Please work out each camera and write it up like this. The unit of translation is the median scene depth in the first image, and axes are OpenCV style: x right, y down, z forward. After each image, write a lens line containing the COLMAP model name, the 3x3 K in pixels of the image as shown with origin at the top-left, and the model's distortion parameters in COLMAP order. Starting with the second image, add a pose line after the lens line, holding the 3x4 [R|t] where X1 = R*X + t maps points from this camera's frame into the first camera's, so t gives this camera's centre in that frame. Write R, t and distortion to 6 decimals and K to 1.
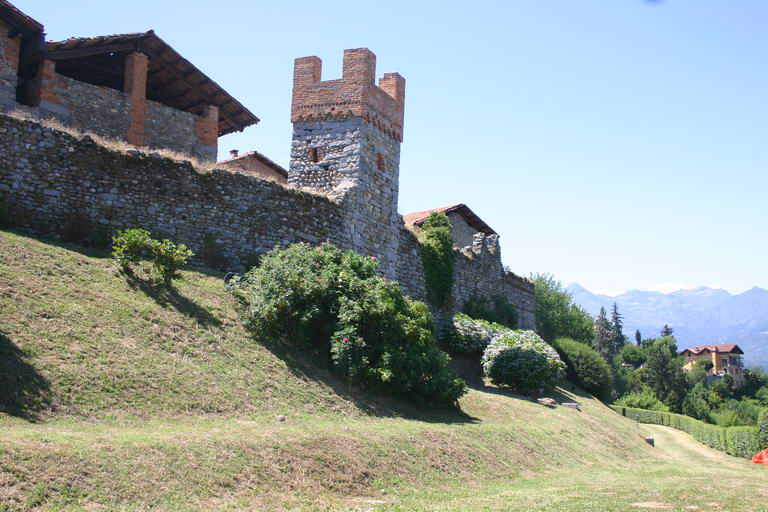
lens RADIAL K [[915.0, 0, 384.2], [0, 915.0, 253.1], [0, 0, 1]] dist [-0.026968, 0.000000]
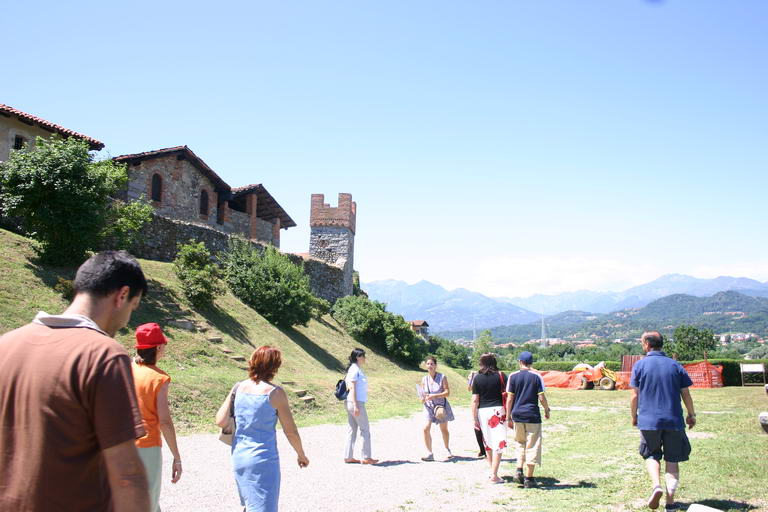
lens RADIAL K [[658.4, 0, 384.1], [0, 658.4, 259.4], [0, 0, 1]] dist [-0.008315, -0.000216]
pose [[0.944536, 0.035114, 0.326524, -0.428204], [-0.039755, 0.999181, 0.007548, -0.088787], [-0.325991, -0.020111, 0.945159, -0.440135]]
